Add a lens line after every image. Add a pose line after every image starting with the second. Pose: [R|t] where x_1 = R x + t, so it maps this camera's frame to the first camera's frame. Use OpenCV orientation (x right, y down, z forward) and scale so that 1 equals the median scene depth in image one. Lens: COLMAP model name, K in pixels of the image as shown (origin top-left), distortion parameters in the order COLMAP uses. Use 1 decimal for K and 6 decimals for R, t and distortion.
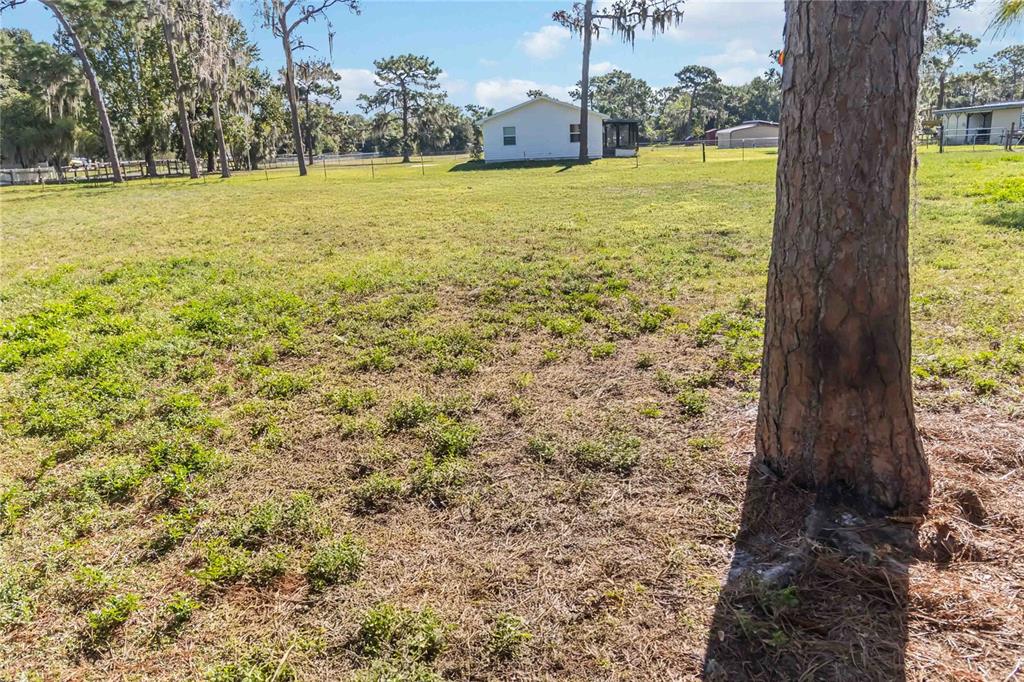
lens RADIAL K [[789.6, 0, 535.1], [0, 789.6, 338.9], [0, 0, 1]] dist [-0.016283, 0.026437]
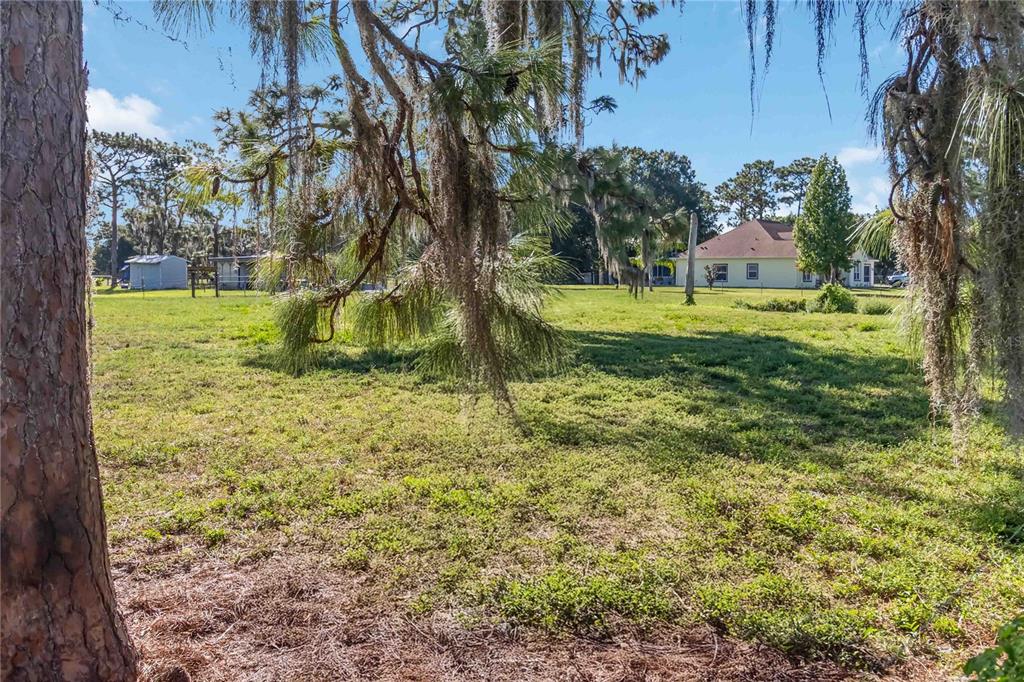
lens RADIAL K [[789.6, 0, 516.8], [0, 789.6, 306.8], [0, 0, 1]] dist [-0.016283, 0.026437]
pose [[0.682212, 0.010444, 0.731080, 0.028261], [0.146756, 0.977593, -0.150912, -0.005418], [-0.716274, 0.210244, 0.665393, -0.000522]]
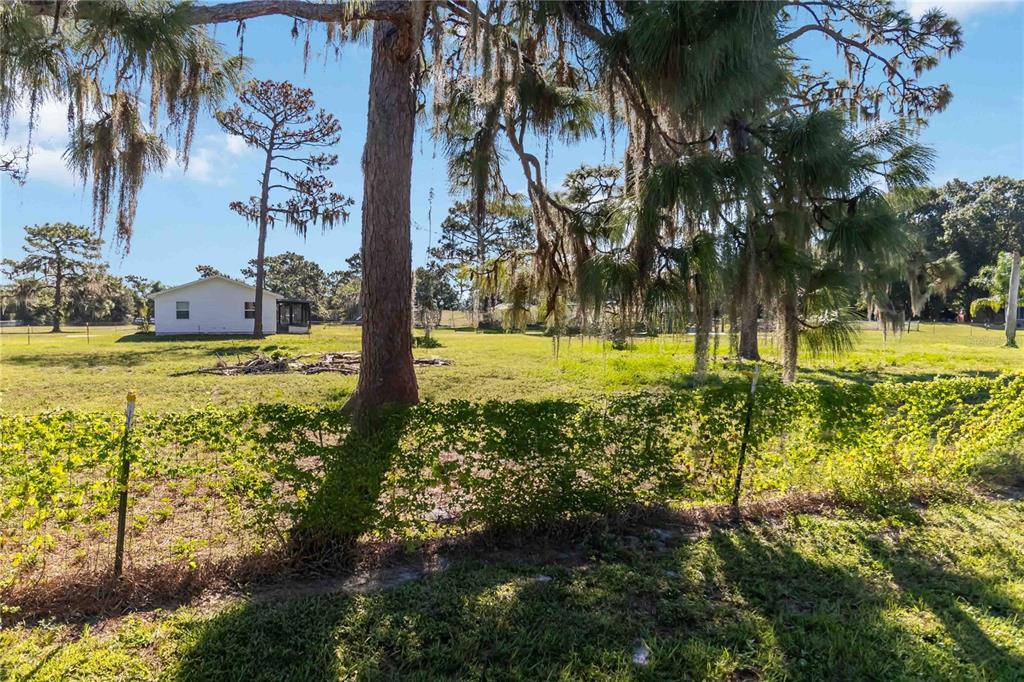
lens RADIAL K [[789.6, 0, 513.7], [0, 789.6, 346.7], [0, 0, 1]] dist [-0.016283, 0.026437]
pose [[0.929150, 0.024398, 0.368897, -0.032333], [0.054103, 0.978104, -0.200961, 0.070564], [-0.365723, 0.206682, 0.907485, -0.294313]]
